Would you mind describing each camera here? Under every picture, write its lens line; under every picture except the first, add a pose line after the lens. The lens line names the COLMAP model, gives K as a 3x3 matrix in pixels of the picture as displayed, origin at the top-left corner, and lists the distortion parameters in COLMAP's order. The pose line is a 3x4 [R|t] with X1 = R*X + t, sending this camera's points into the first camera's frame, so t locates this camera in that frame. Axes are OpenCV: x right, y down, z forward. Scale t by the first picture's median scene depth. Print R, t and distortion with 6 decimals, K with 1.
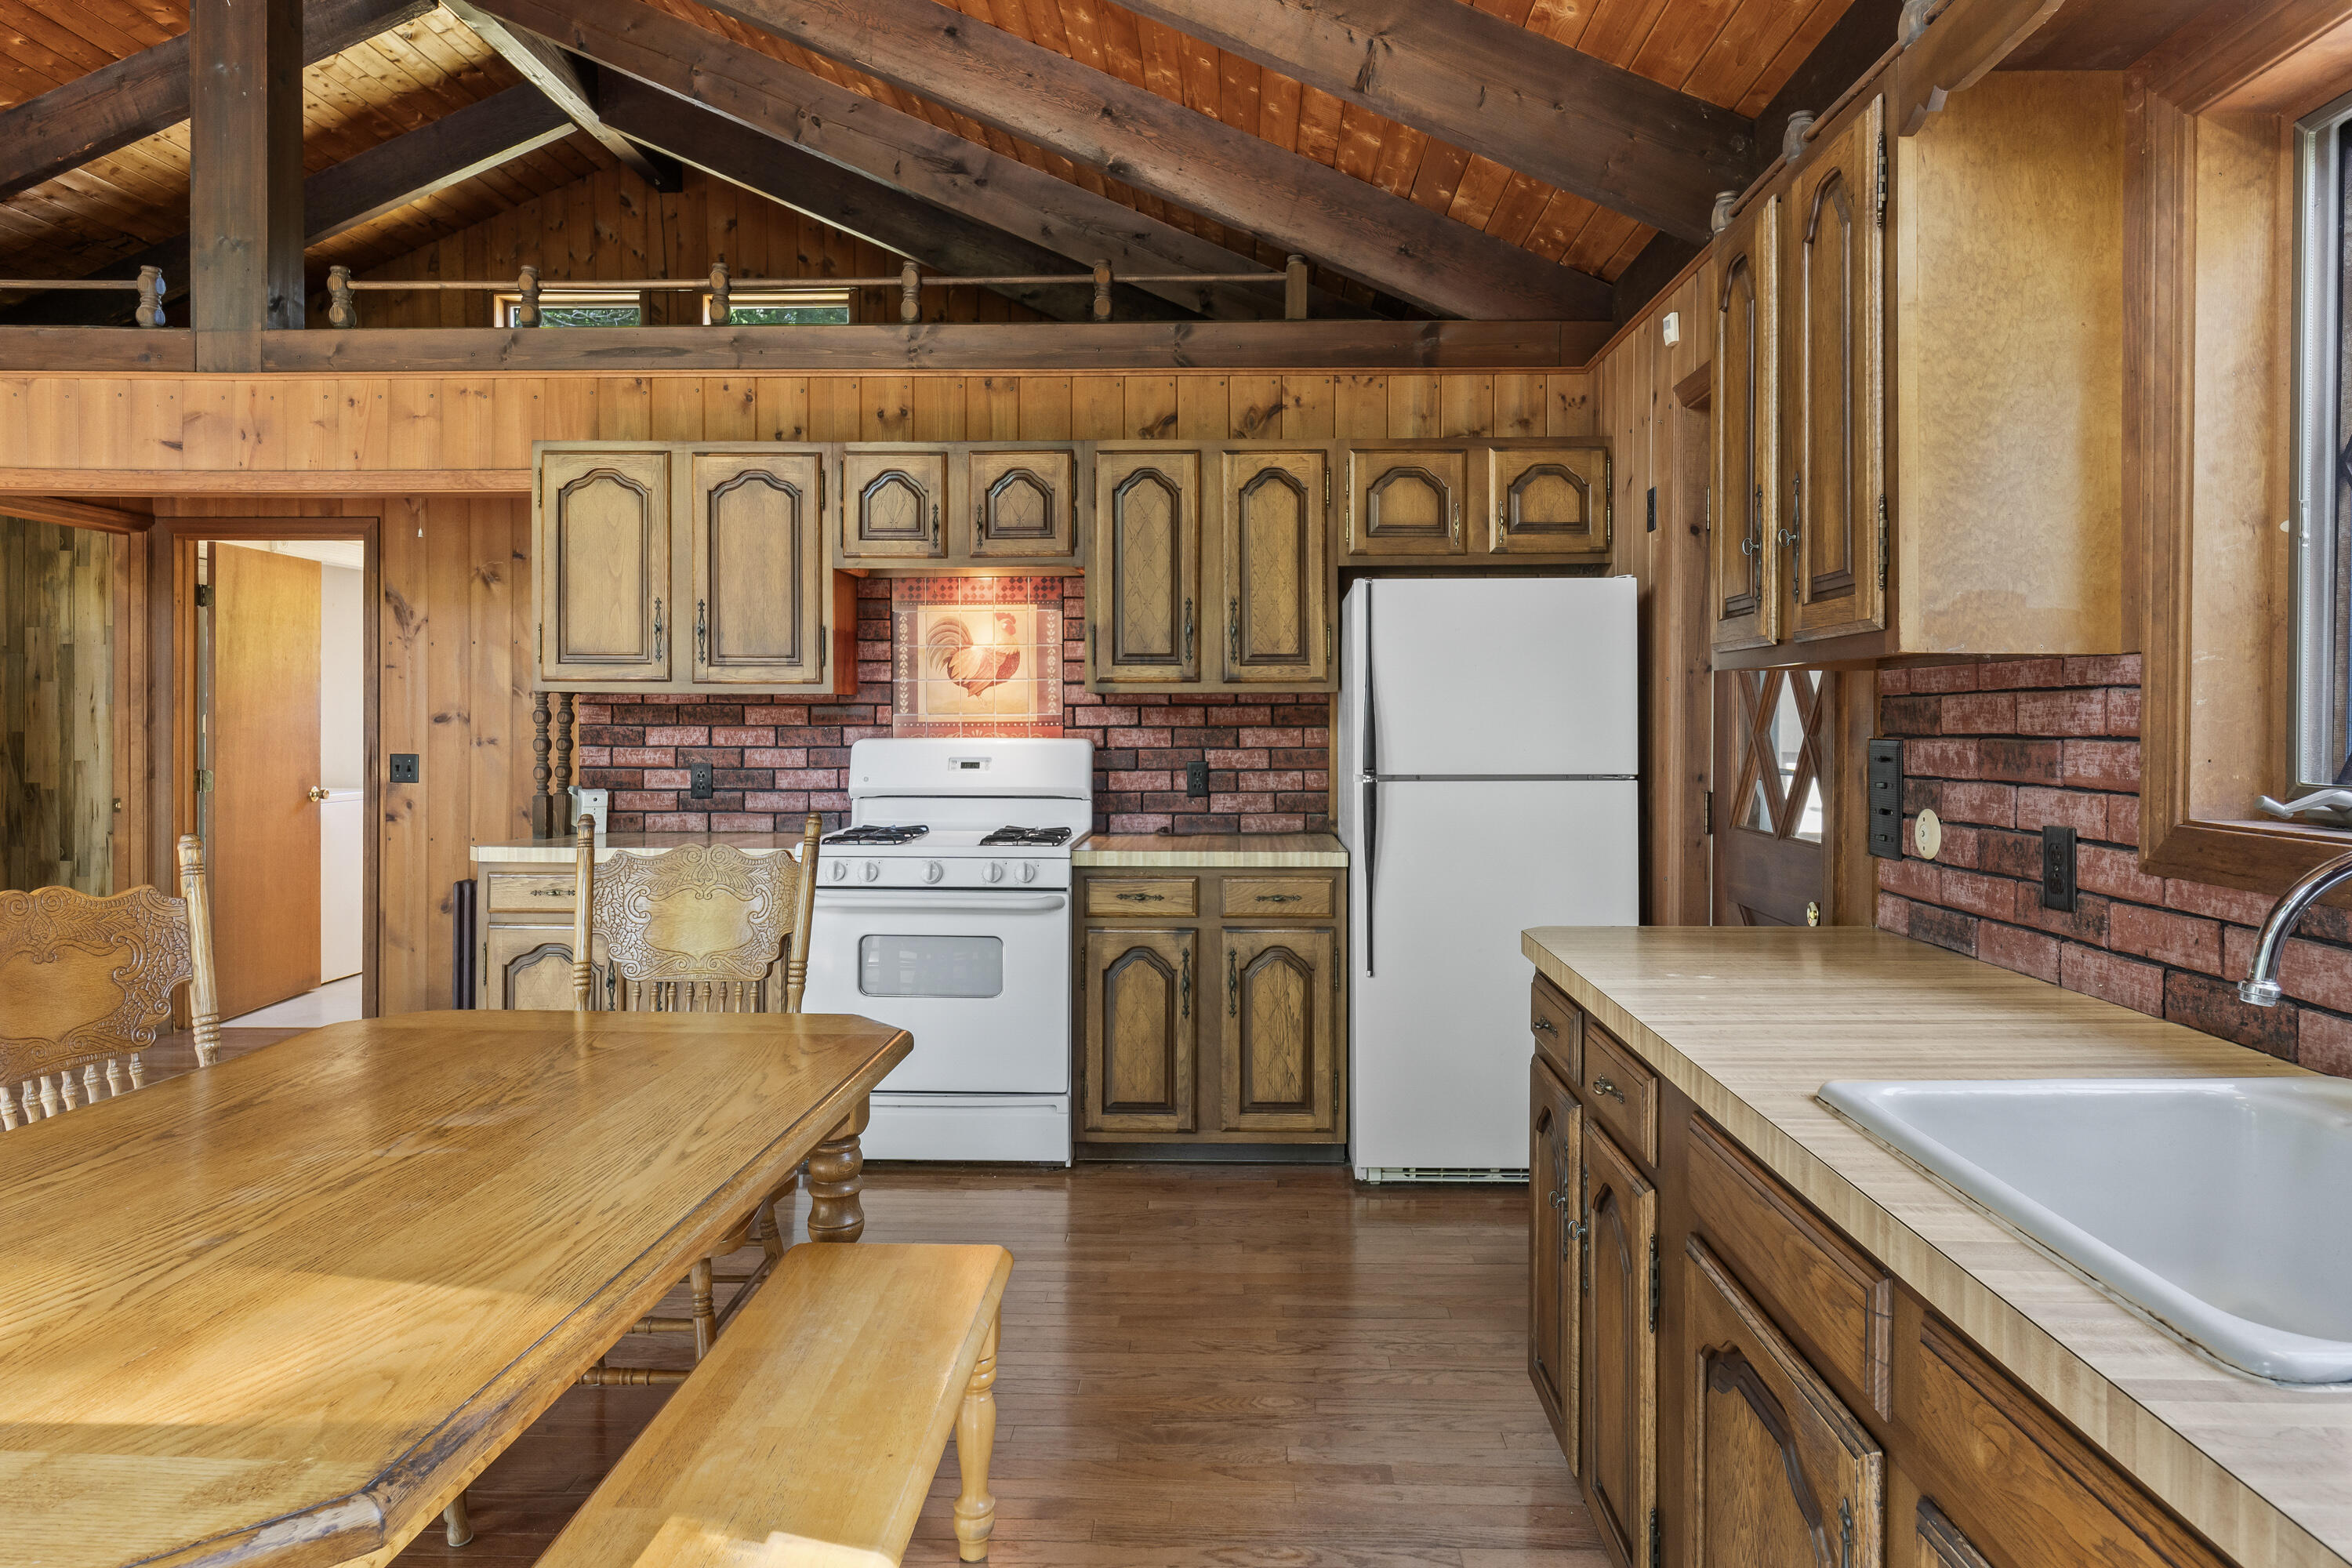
lens RADIAL K [[1368.0, 0, 1214.2], [0, 1368.0, 723.4], [0, 0, 1]] dist [-0.000389, 0.001321]
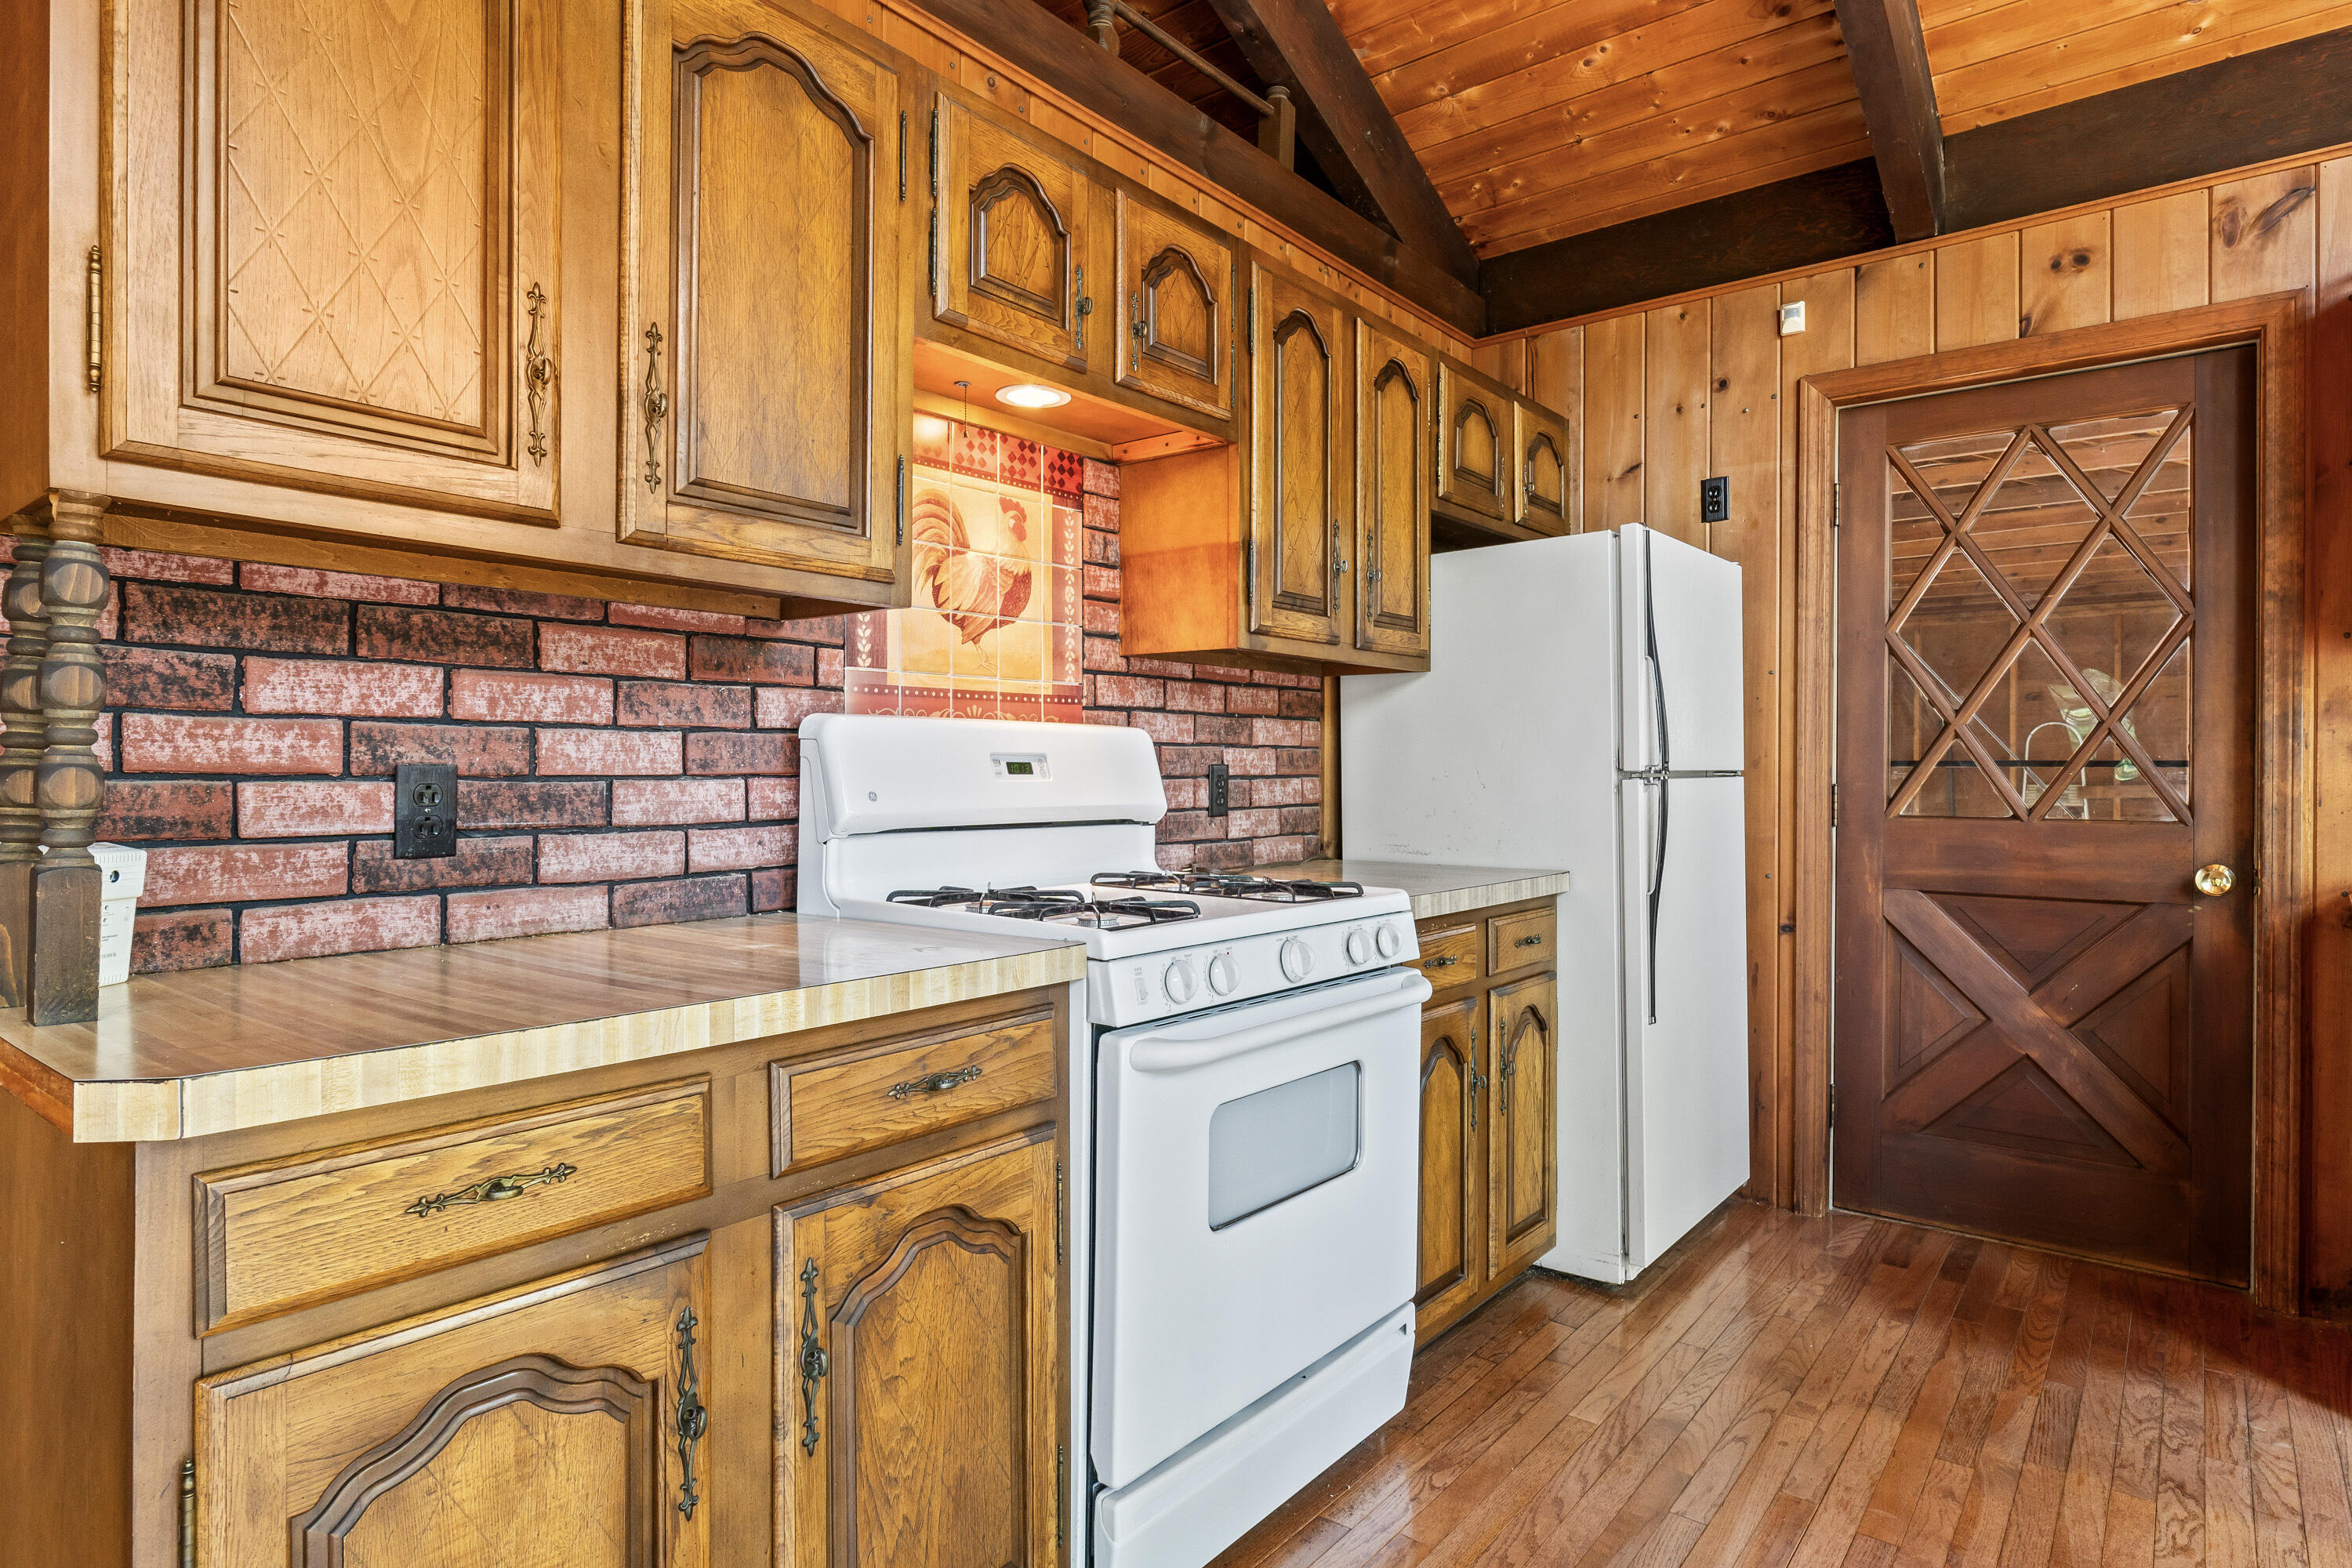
lens RADIAL K [[1265.4, 0, 1173.7], [0, 1265.4, 773.2], [0, 0, 1]] dist [-0.003432, -0.002034]
pose [[0.616796, -0.000791, 0.787122, -0.521262], [-0.001796, 0.999995, 0.002413, 0.030440], [-0.787121, -0.002902, 0.616792, 0.623753]]
